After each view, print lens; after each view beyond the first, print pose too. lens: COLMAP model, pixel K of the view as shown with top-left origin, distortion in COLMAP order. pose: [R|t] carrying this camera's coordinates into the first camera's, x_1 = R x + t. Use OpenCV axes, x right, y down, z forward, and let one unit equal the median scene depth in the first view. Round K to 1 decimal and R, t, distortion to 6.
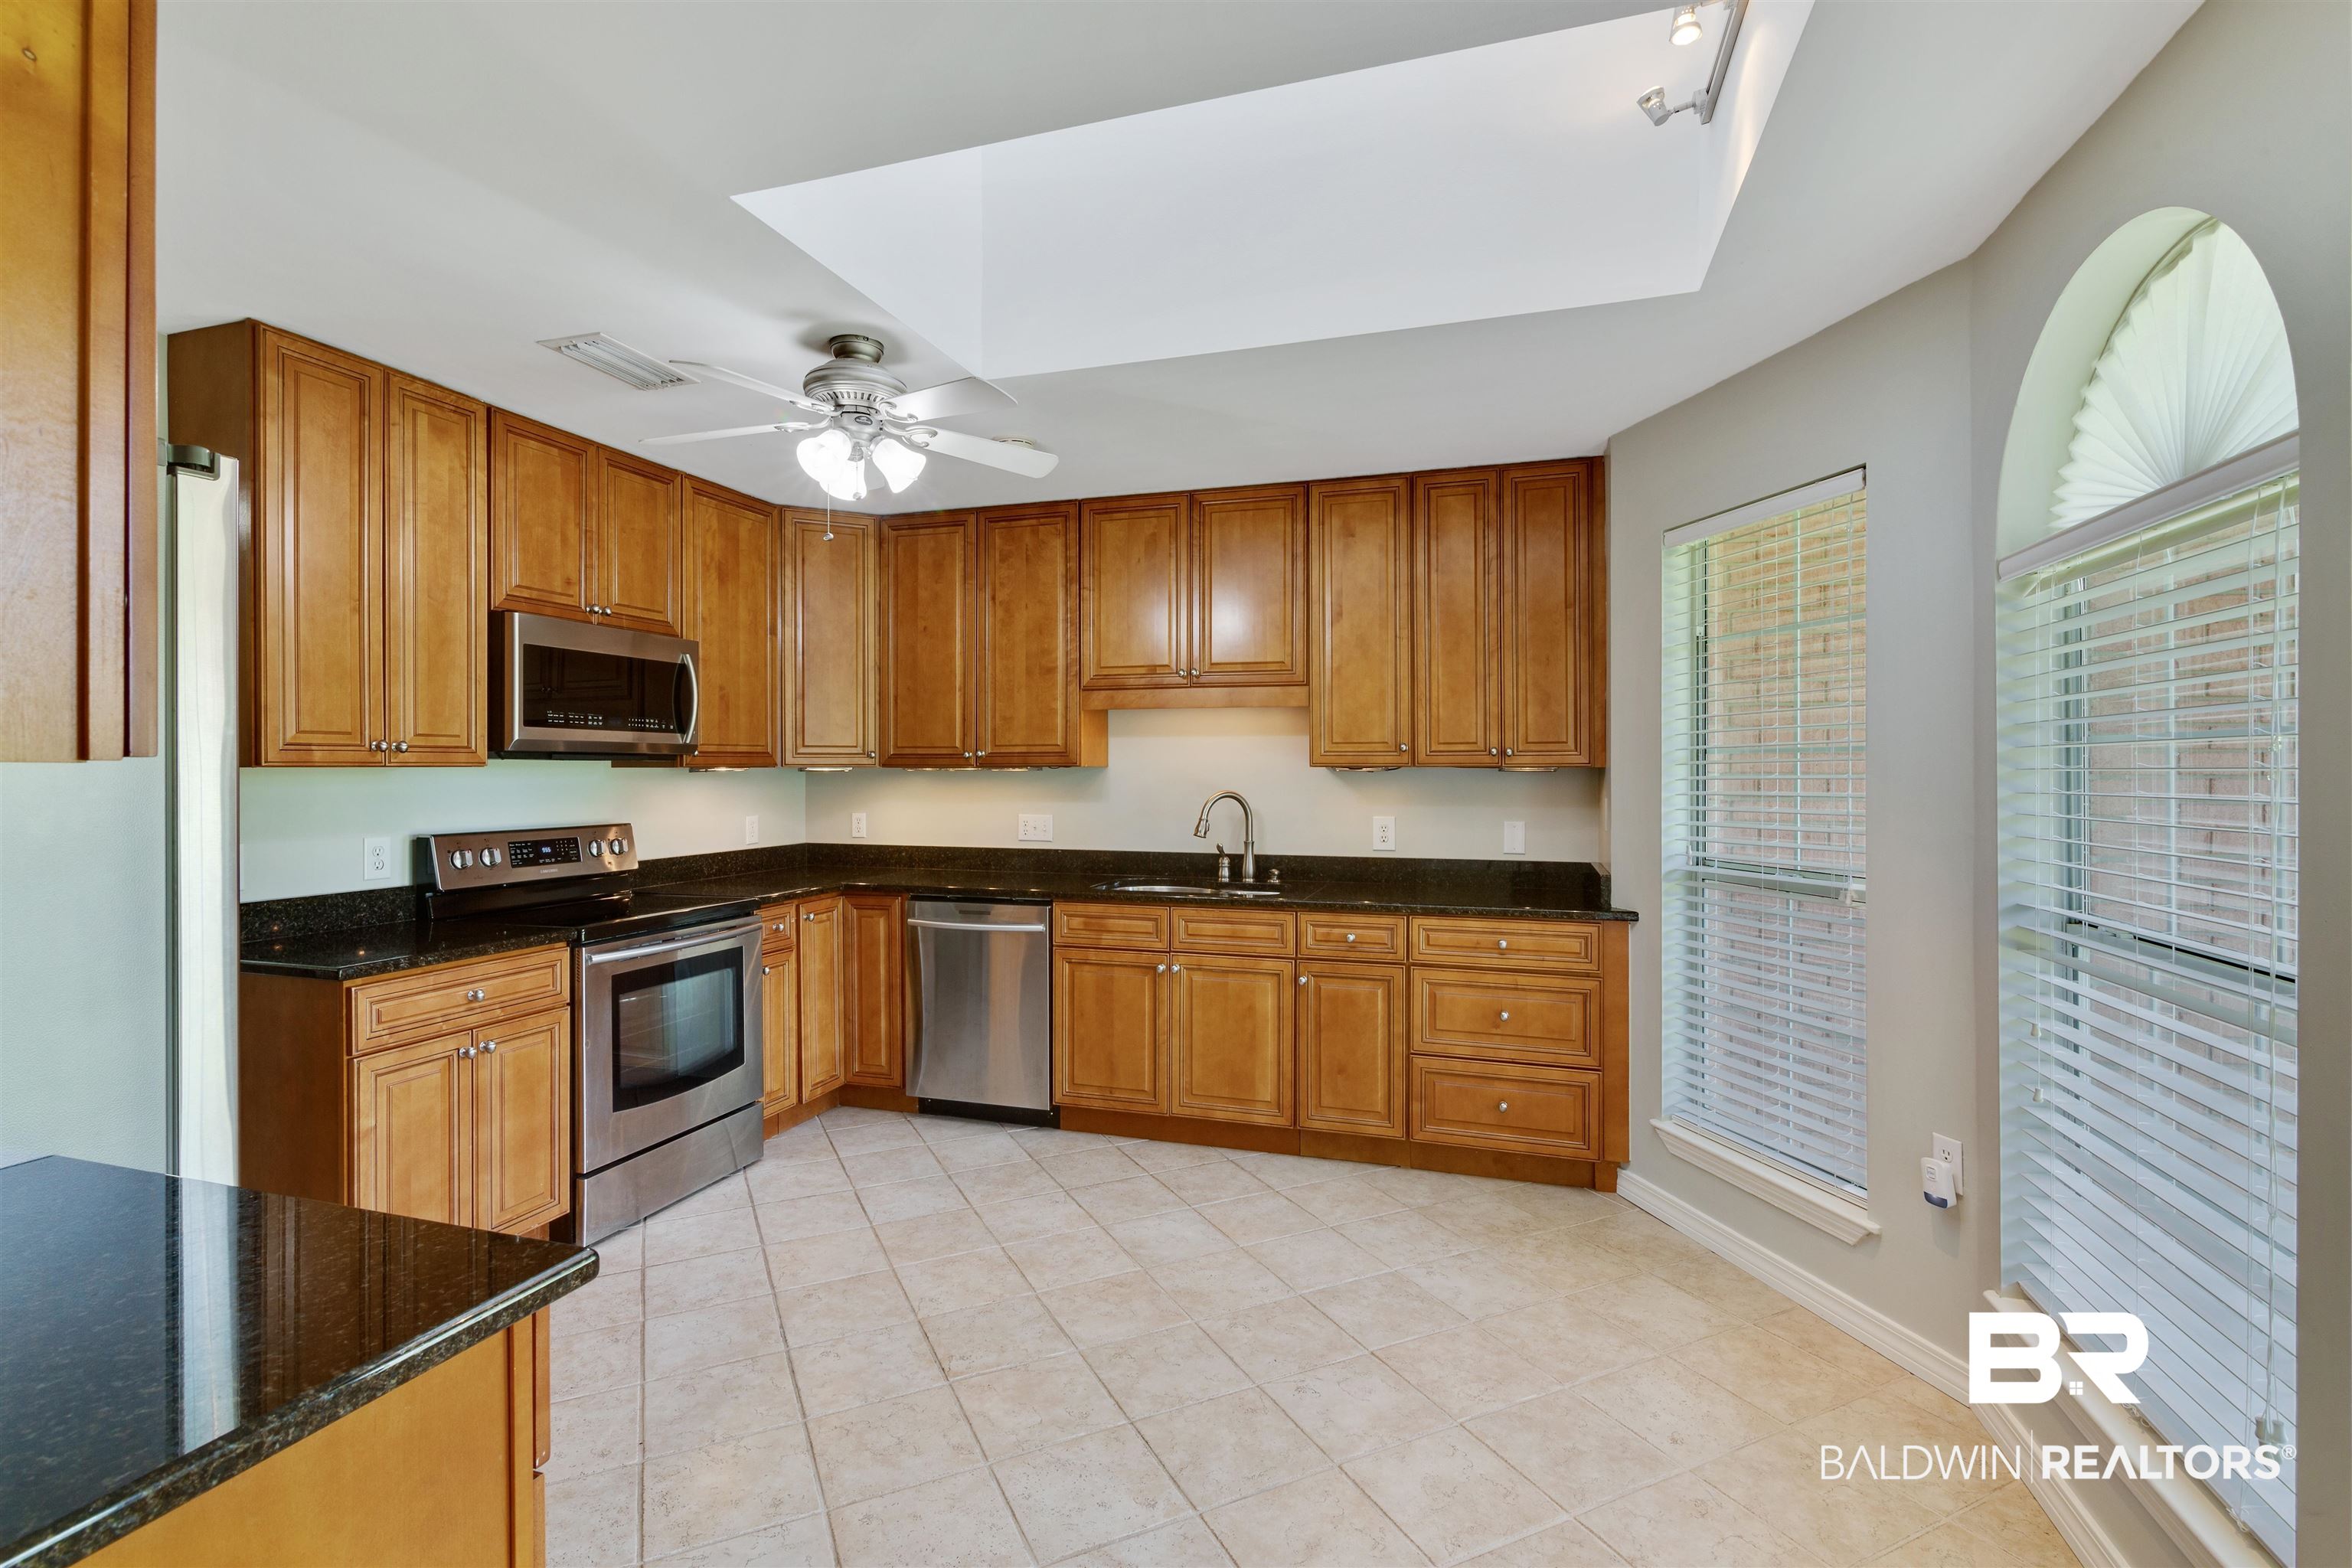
lens RADIAL K [[1042.7, 0, 1175.8], [0, 1042.7, 775.4], [0, 0, 1]] dist [-0.025207, -0.000076]
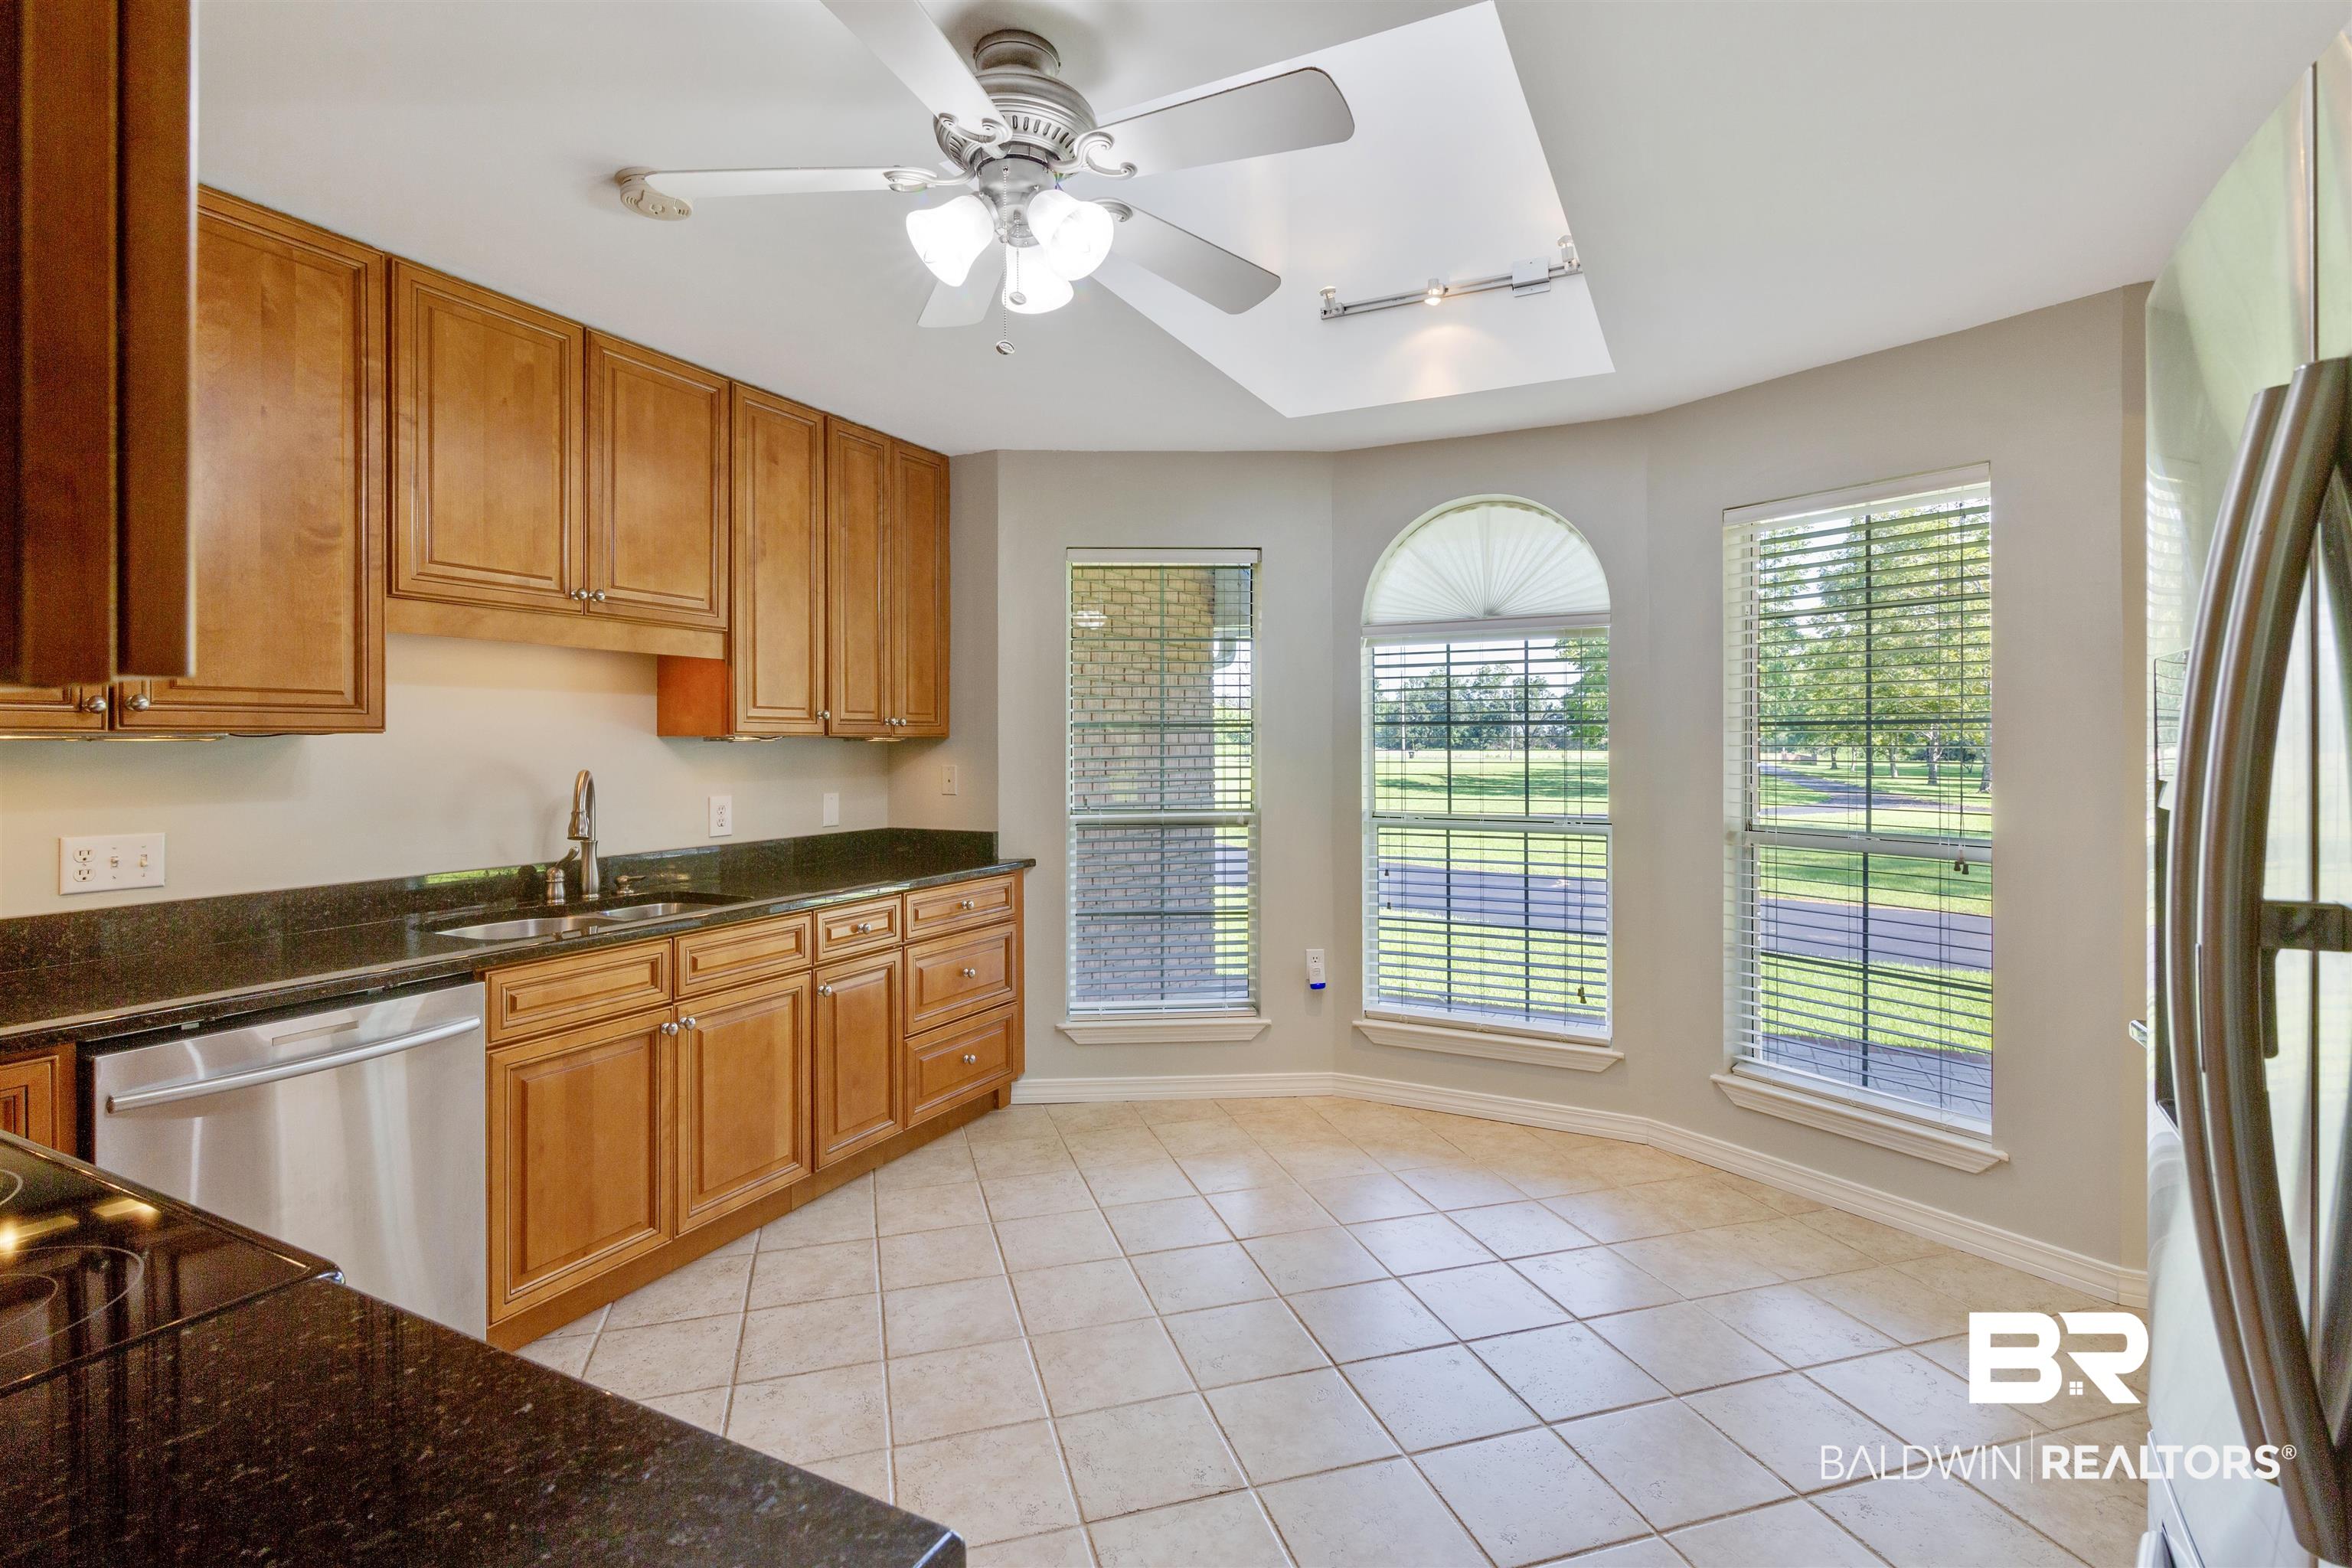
lens RADIAL K [[1042.7, 0, 1185.1], [0, 1042.7, 741.9], [0, 0, 1]] dist [-0.025207, -0.000076]
pose [[0.170913, -0.000789, 0.985286, -0.648991], [0.006296, 0.999980, -0.000291, -0.001317], [-0.985266, 0.006253, 0.170915, 0.571120]]
